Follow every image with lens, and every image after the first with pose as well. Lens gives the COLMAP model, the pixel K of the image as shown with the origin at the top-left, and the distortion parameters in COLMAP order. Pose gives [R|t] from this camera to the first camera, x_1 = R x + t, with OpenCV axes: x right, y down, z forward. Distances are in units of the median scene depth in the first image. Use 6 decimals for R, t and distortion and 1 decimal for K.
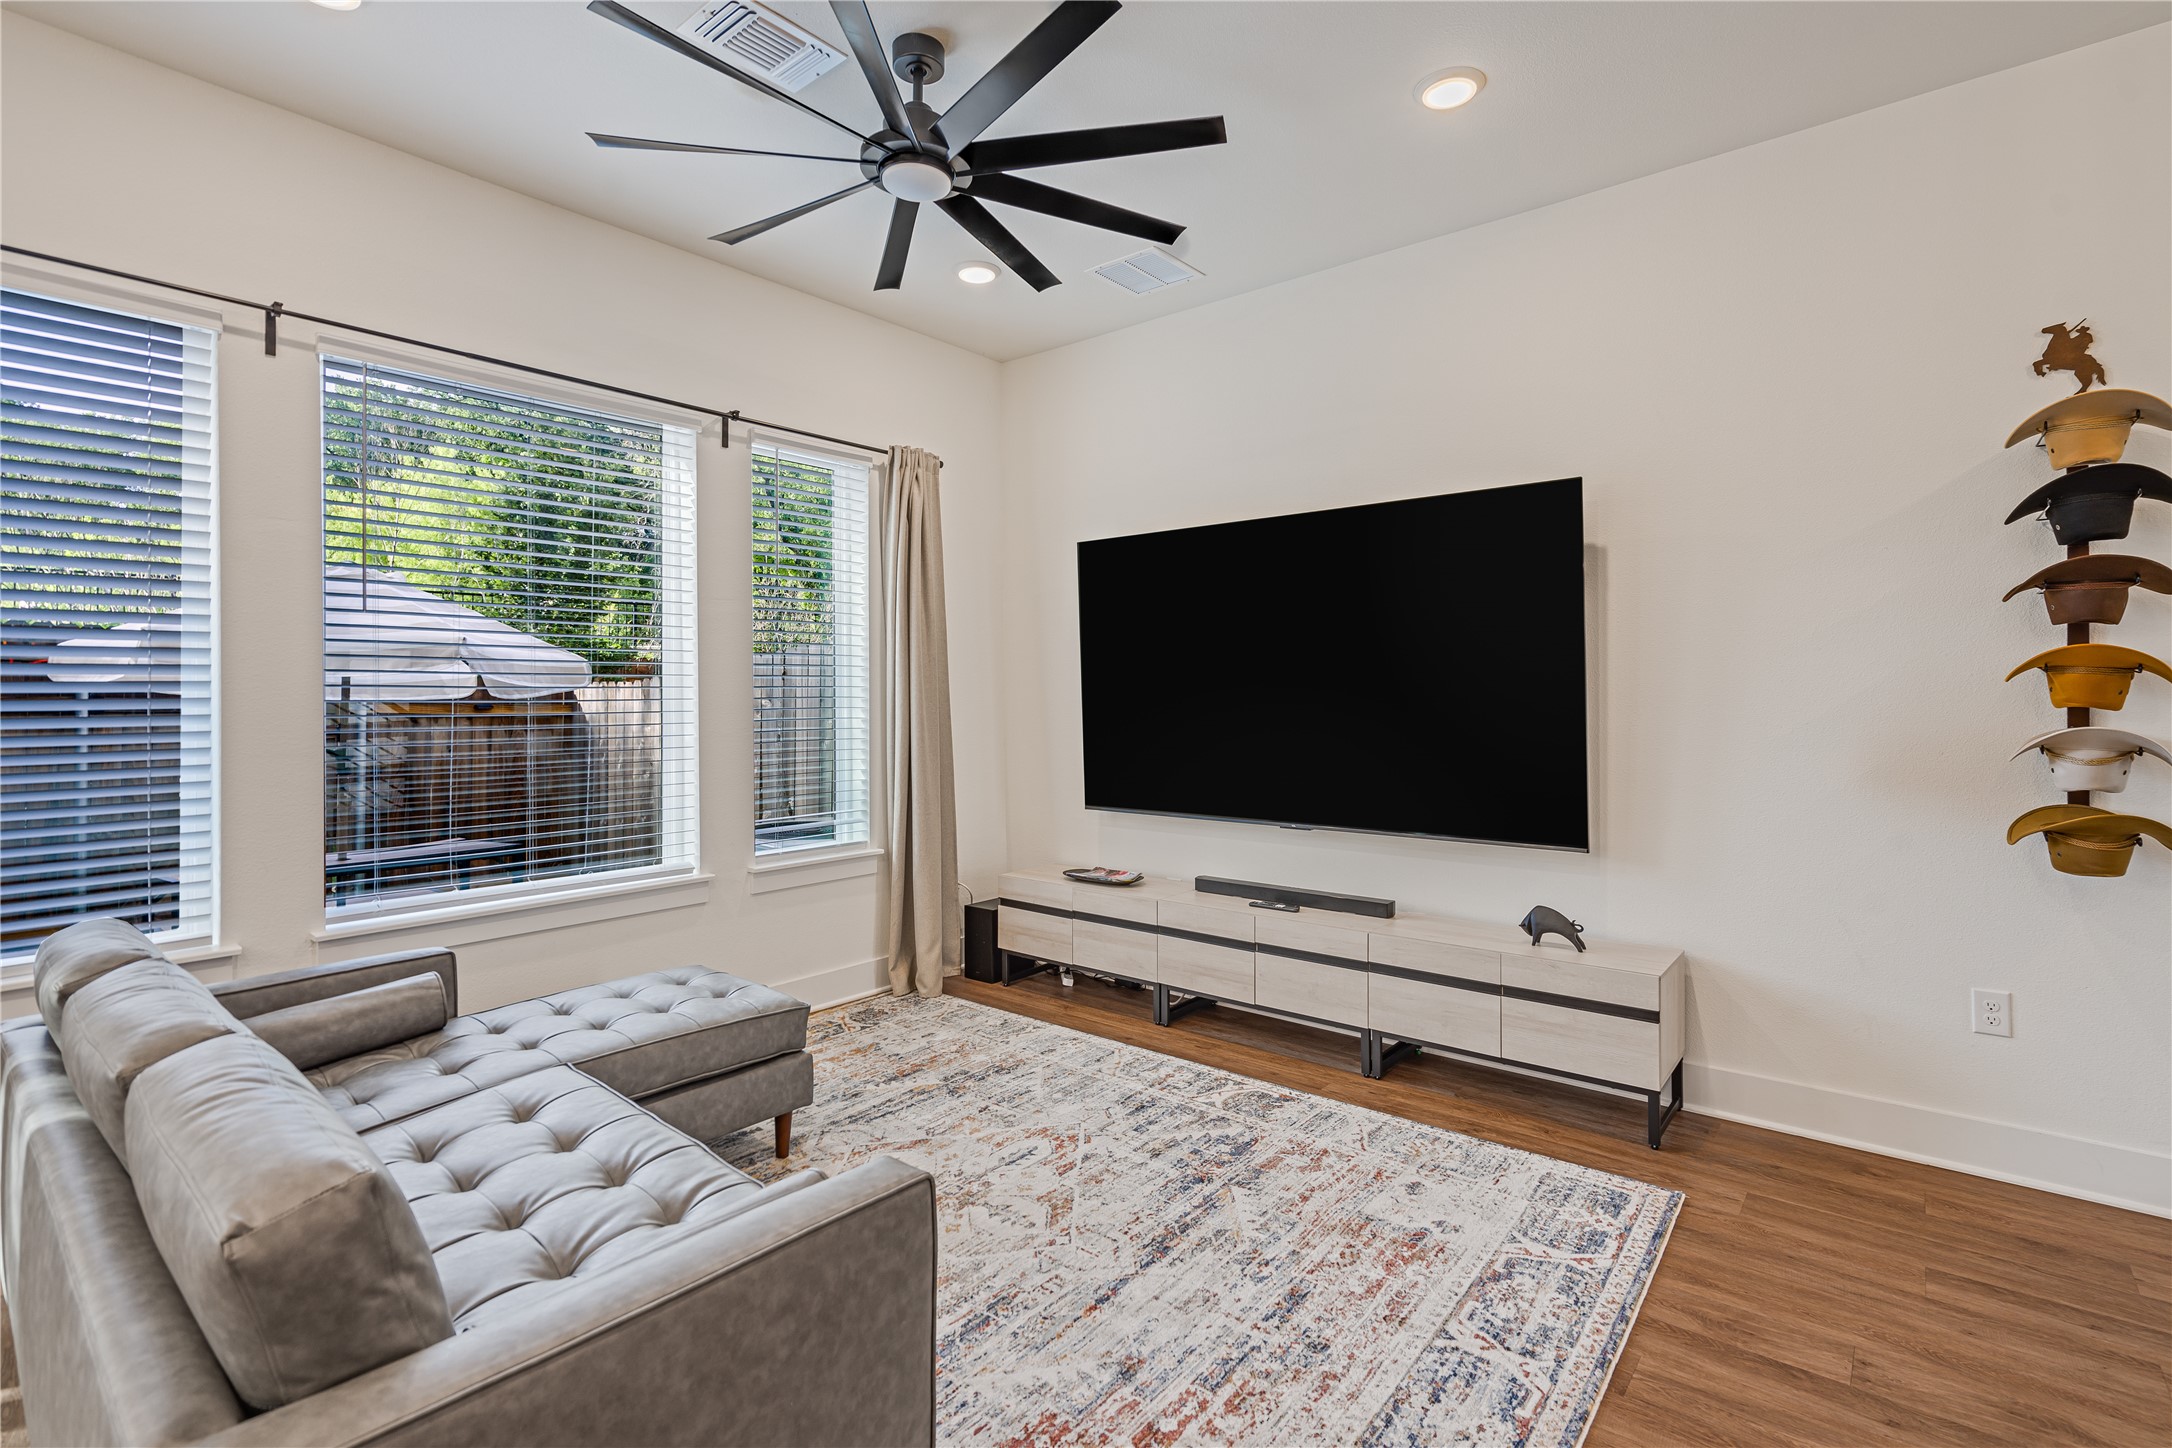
lens RADIAL K [[1001.1, 0, 1142.4], [0, 1001.1, 680.6], [0, 0, 1]] dist [-0.009207, 0.003444]
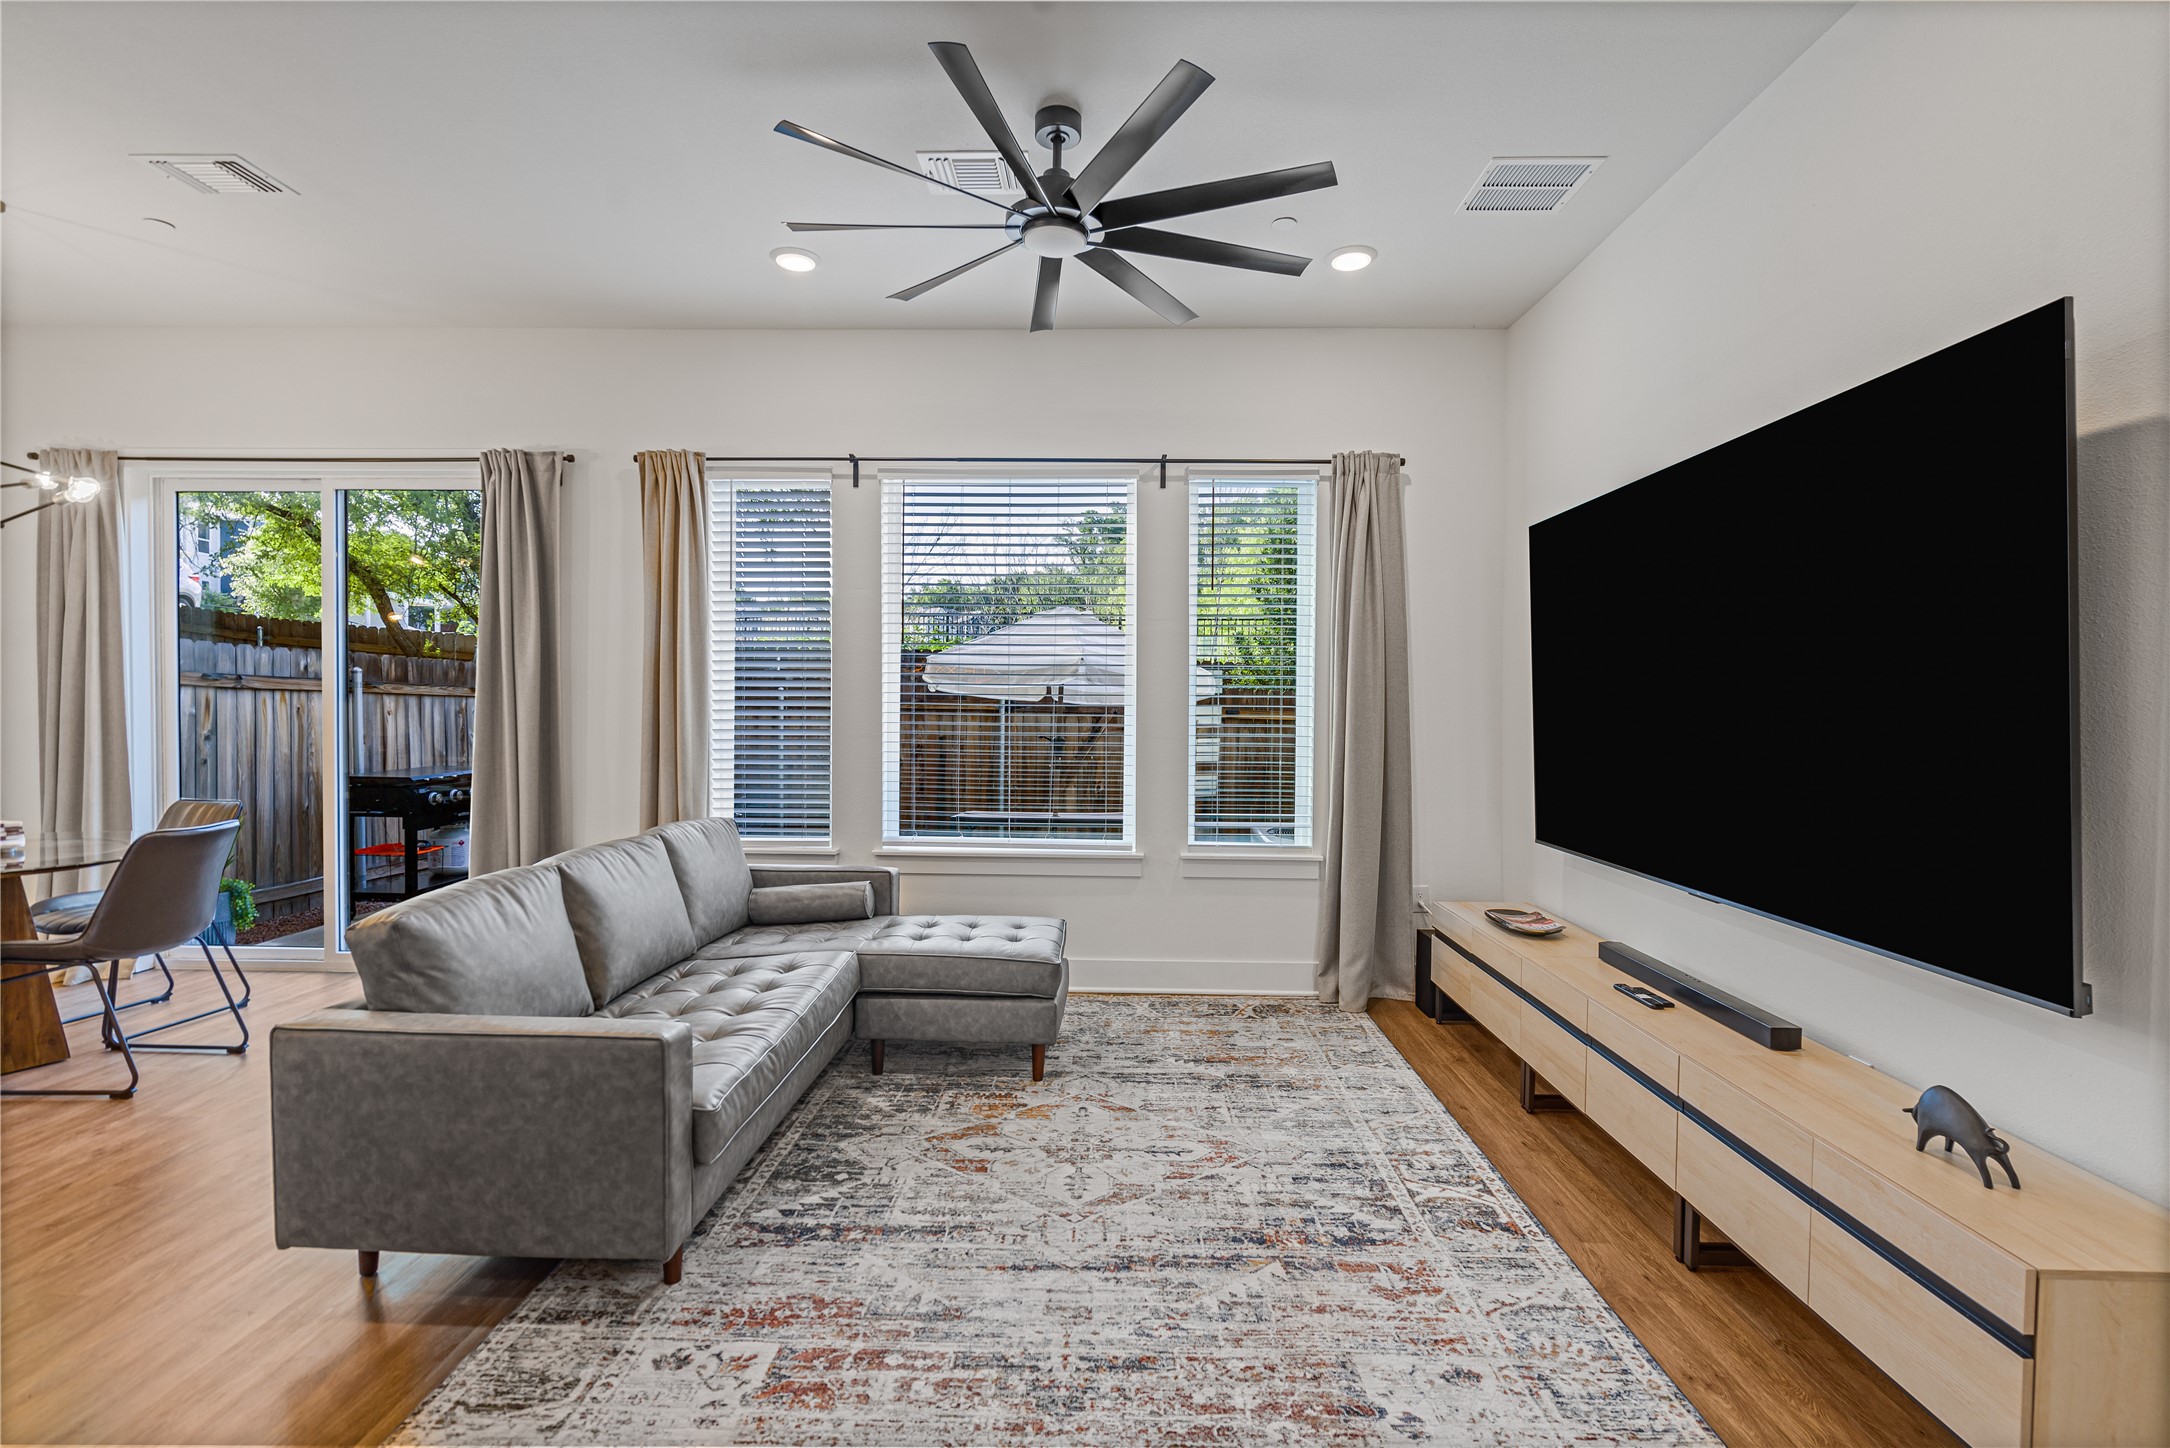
lens RADIAL K [[1000.1, 0, 1094.6], [0, 1000.1, 721.0], [0, 0, 1]] dist [-0.009207, 0.003444]
pose [[0.603157, 0.023746, -0.797269, 0.574772], [-0.000877, 0.999576, 0.029108, 0.002573], [0.797622, -0.016857, 0.602922, 0.292385]]
